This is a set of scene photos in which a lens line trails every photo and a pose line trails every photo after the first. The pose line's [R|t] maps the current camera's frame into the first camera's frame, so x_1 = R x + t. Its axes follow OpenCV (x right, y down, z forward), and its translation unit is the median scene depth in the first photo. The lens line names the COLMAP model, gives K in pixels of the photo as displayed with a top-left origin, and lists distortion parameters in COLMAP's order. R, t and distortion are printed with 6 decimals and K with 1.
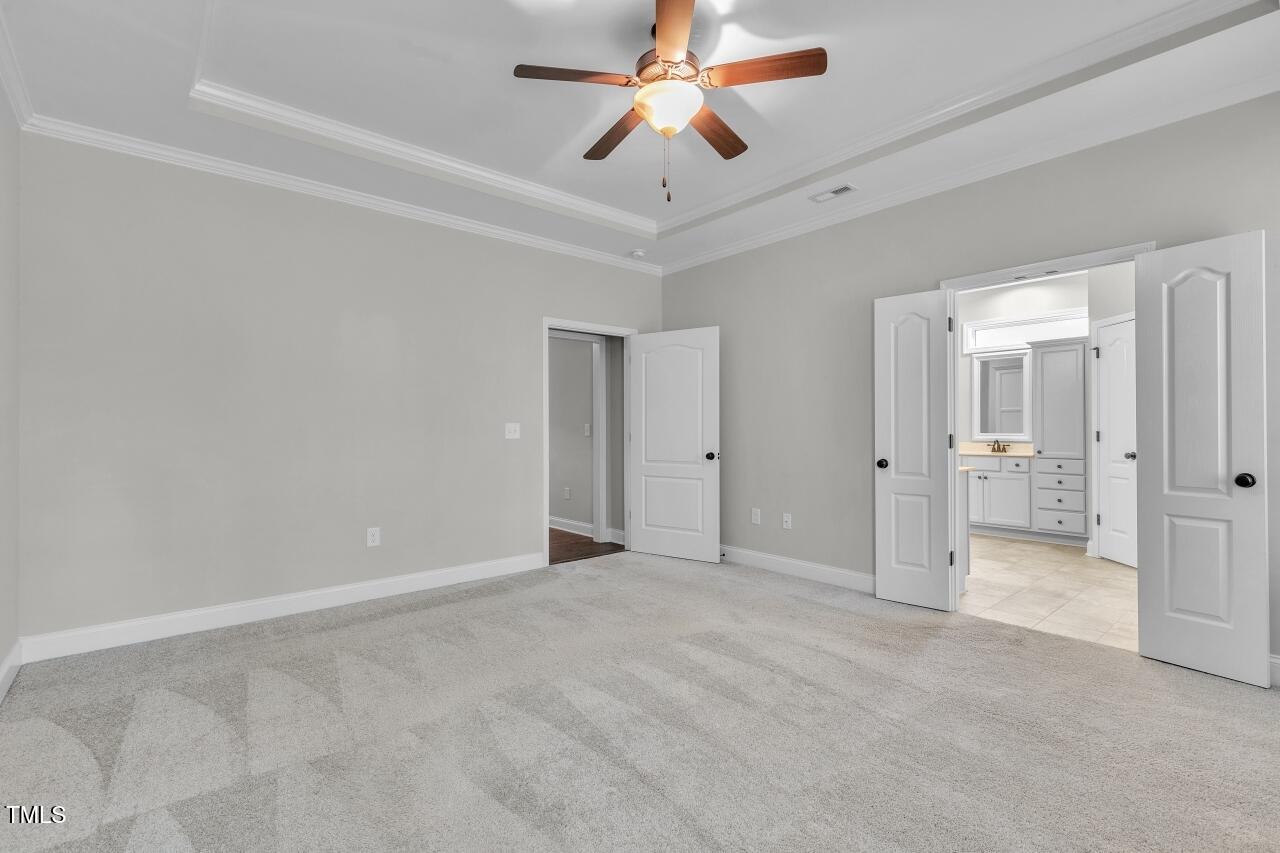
lens RADIAL K [[558.9, 0, 646.3], [0, 558.9, 424.6], [0, 0, 1]] dist [-0.002468, -0.000110]
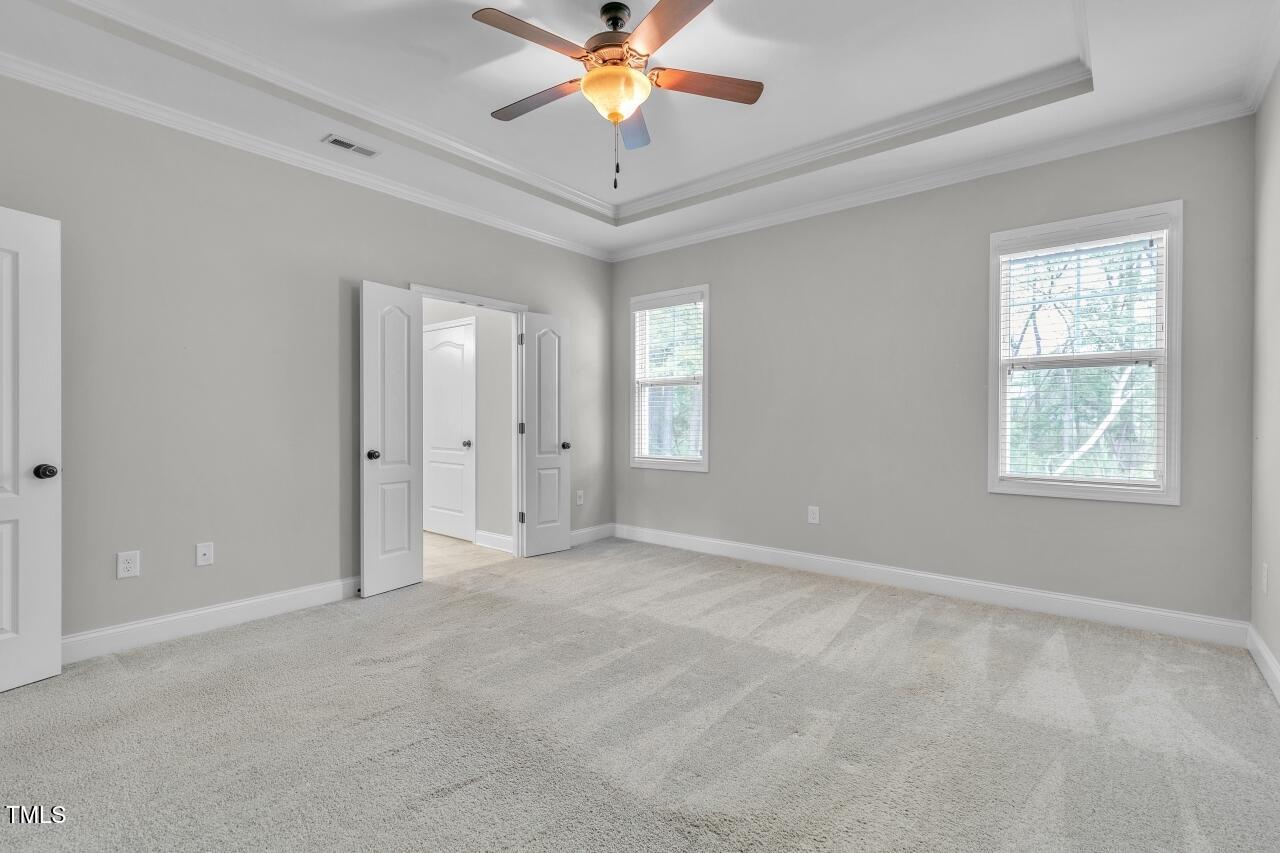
lens RADIAL K [[558.9, 0, 649.4], [0, 558.9, 423.5], [0, 0, 1]] dist [-0.002468, -0.000110]
pose [[-0.153664, -0.001436, 0.988122, -0.620764], [-0.003695, 0.999993, 0.000879, 0.014517], [-0.988116, -0.003516, -0.153668, 0.706135]]
